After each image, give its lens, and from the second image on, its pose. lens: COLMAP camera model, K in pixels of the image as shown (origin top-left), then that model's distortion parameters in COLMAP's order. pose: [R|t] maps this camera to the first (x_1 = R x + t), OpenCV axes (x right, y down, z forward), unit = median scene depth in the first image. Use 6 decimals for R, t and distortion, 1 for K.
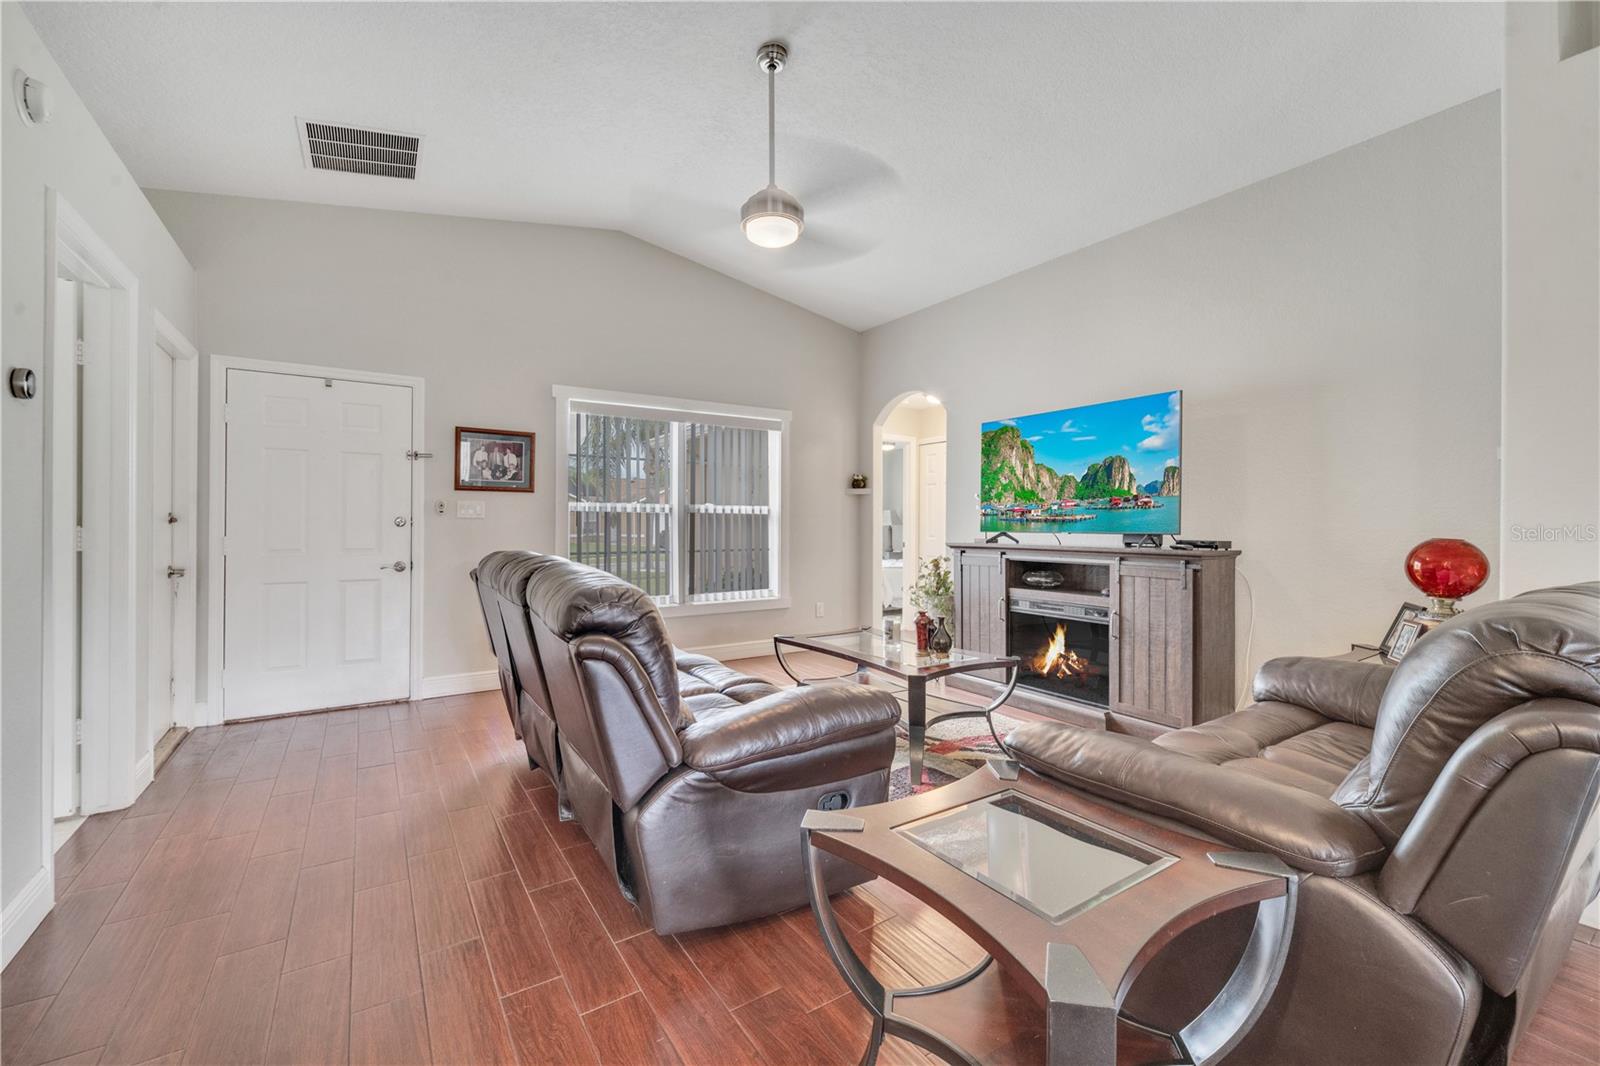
lens RADIAL K [[655.7, 0, 804.5], [0, 655.7, 521.6], [0, 0, 1]] dist [0.011725, -0.007233]
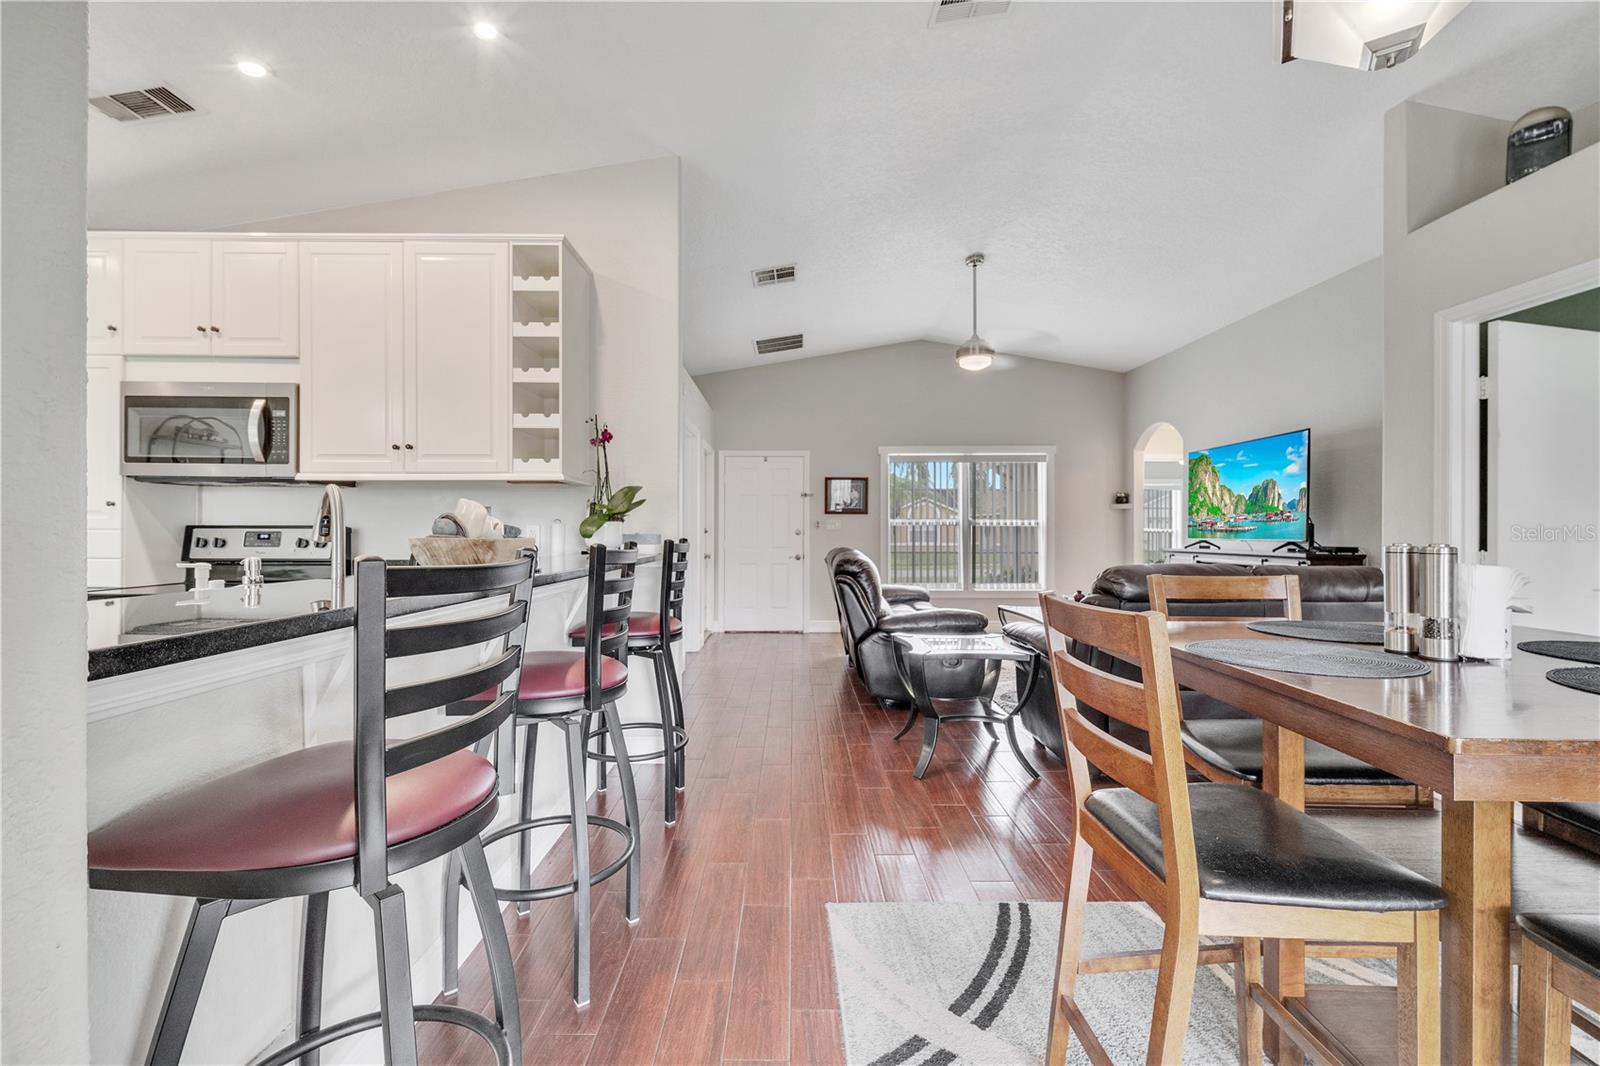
lens RADIAL K [[655.7, 0, 800.5], [0, 655.7, 530.4], [0, 0, 1]] dist [0.011725, -0.007233]
pose [[0.838217, -0.002825, -0.545330, 0.393006], [0.002107, 0.999996, -0.001942, -0.001257], [0.545333, 0.000478, 0.838219, -0.530764]]
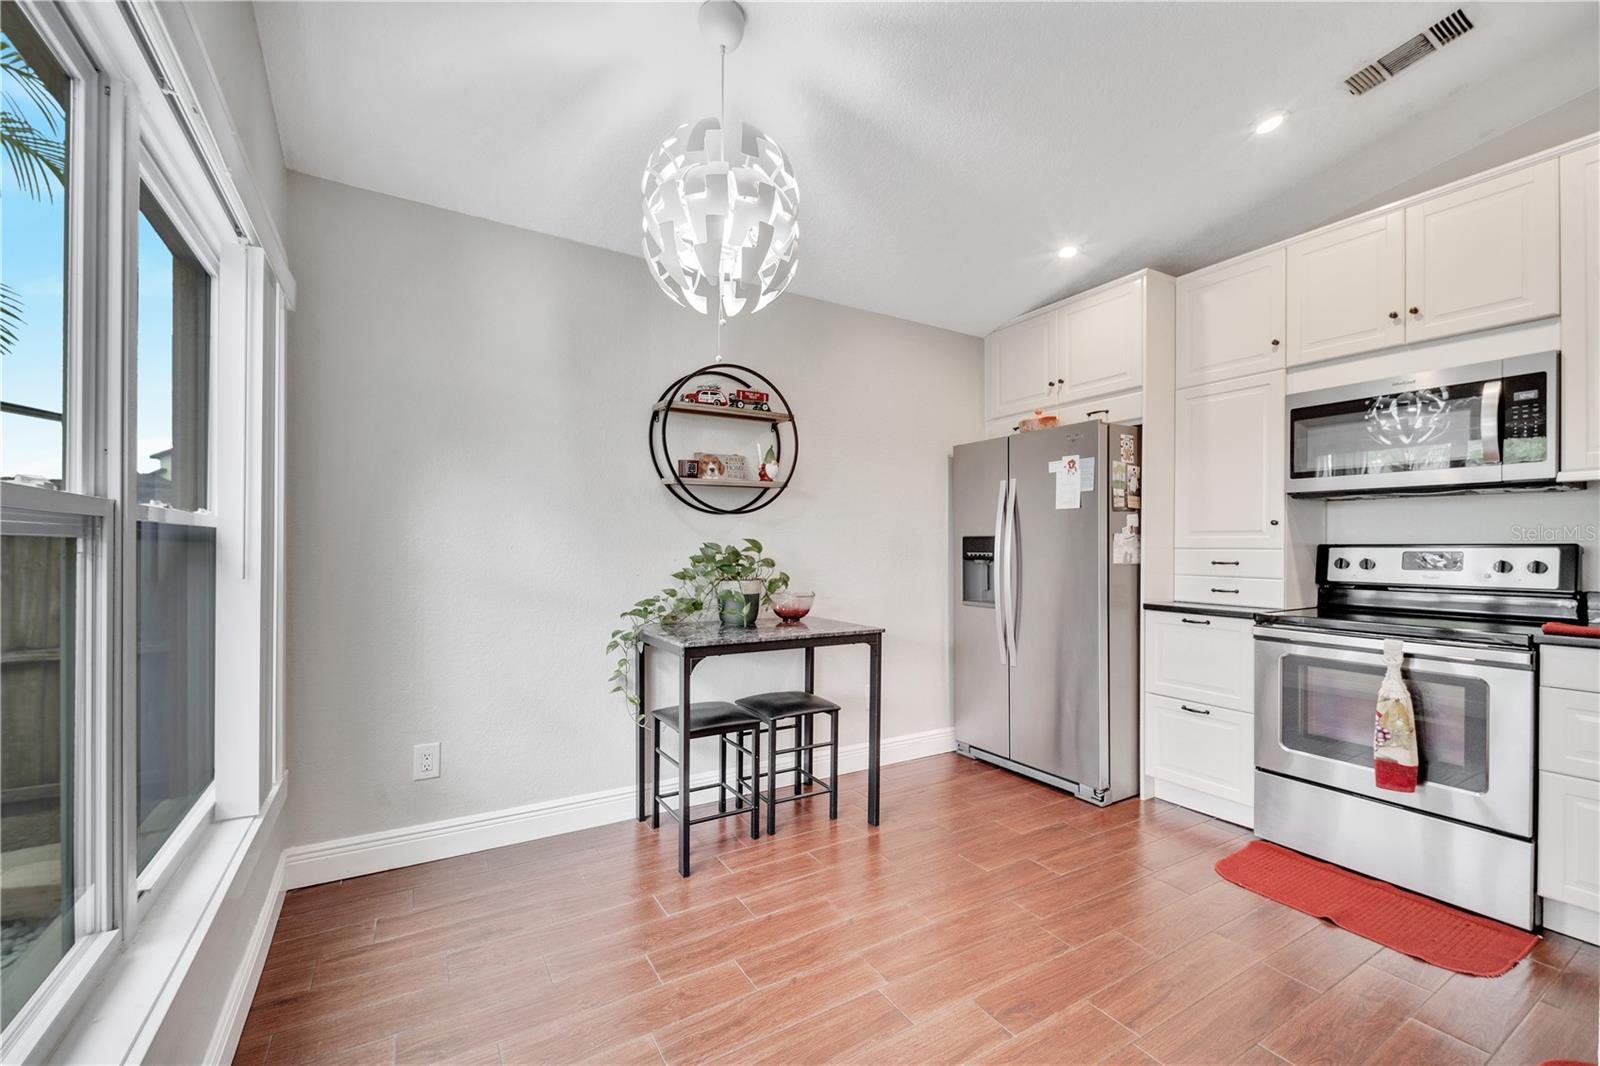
lens RADIAL K [[655.7, 0, 792.0], [0, 655.7, 544.1], [0, 0, 1]] dist [0.011725, -0.007233]
pose [[-0.052947, -0.010612, -0.998541, 0.092553], [-0.001851, 0.999943, -0.010529, -0.002361], [0.998596, 0.001290, -0.052963, -0.816843]]
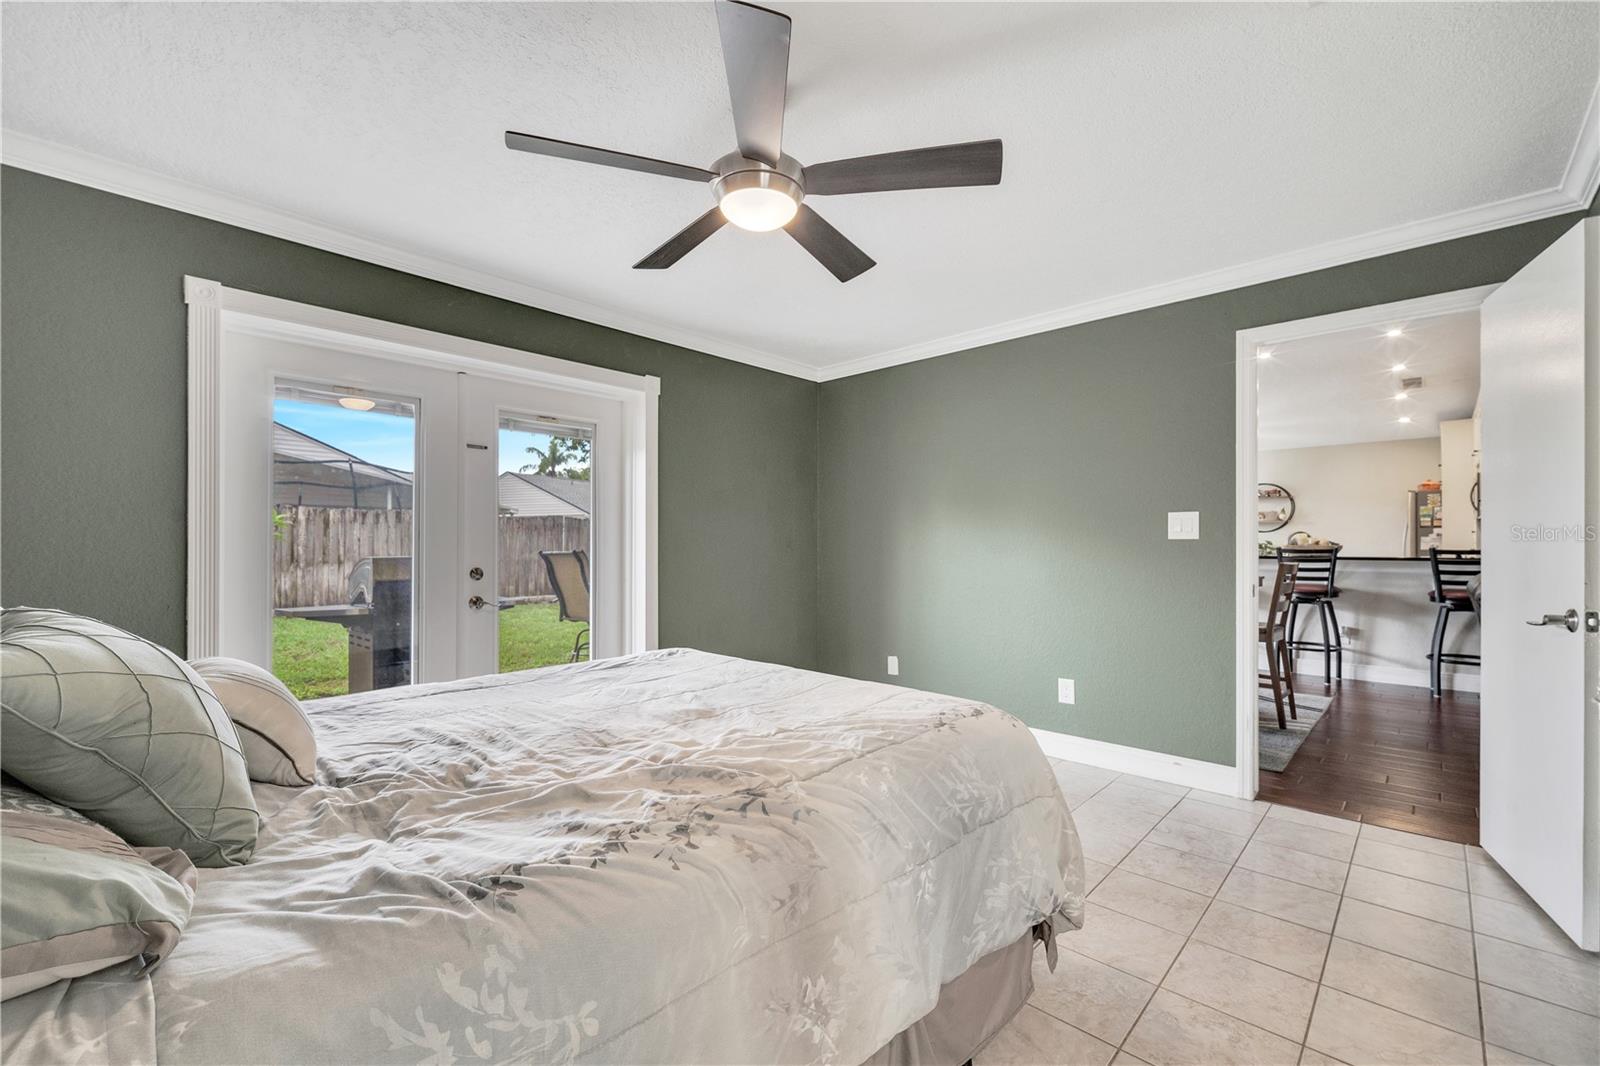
lens RADIAL K [[655.7, 0, 791.9], [0, 655.7, 544.4], [0, 0, 1]] dist [0.011725, -0.007233]
pose [[-0.975829, -0.005384, -0.218469, 1.405862], [-0.004501, 0.999980, -0.004538, 0.012352], [0.218489, -0.003445, -0.975833, 0.928395]]
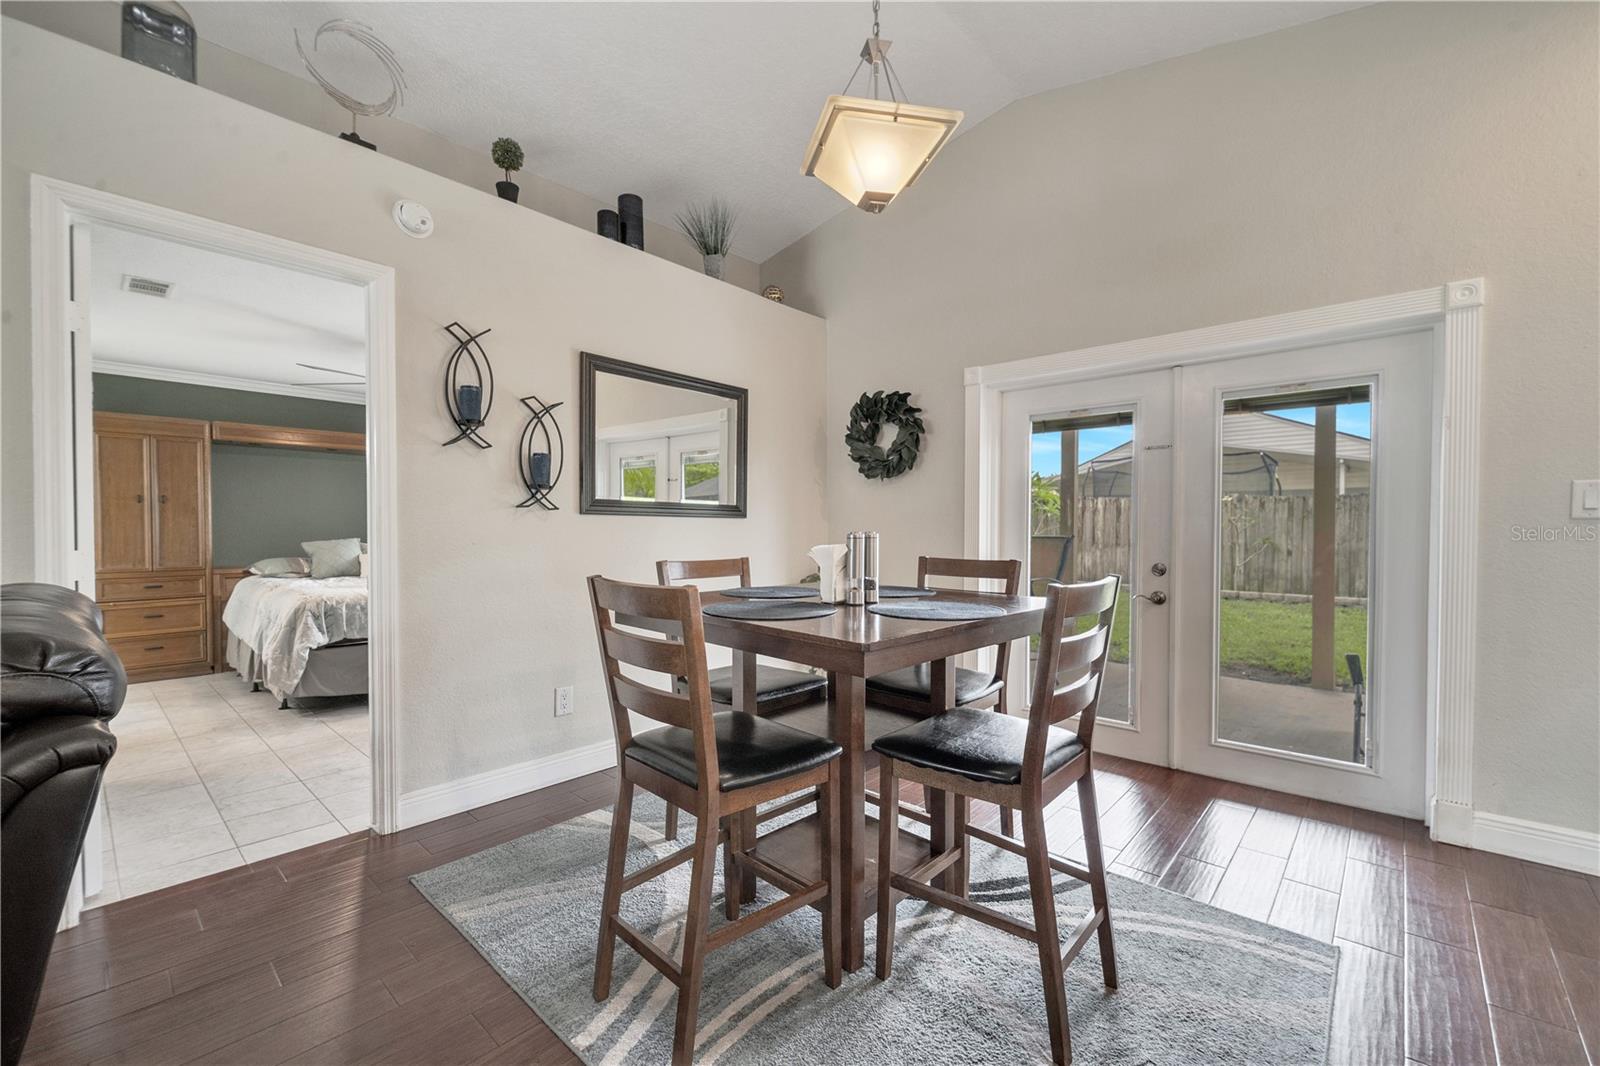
lens RADIAL K [[655.7, 0, 801.1], [0, 655.7, 543.2], [0, 0, 1]] dist [0.011725, -0.007233]
pose [[-0.243840, -0.026009, 0.969467, 0.010377], [-0.004302, 0.999659, 0.025737, 0.000978], [-0.969806, 0.002105, -0.243868, 0.054484]]
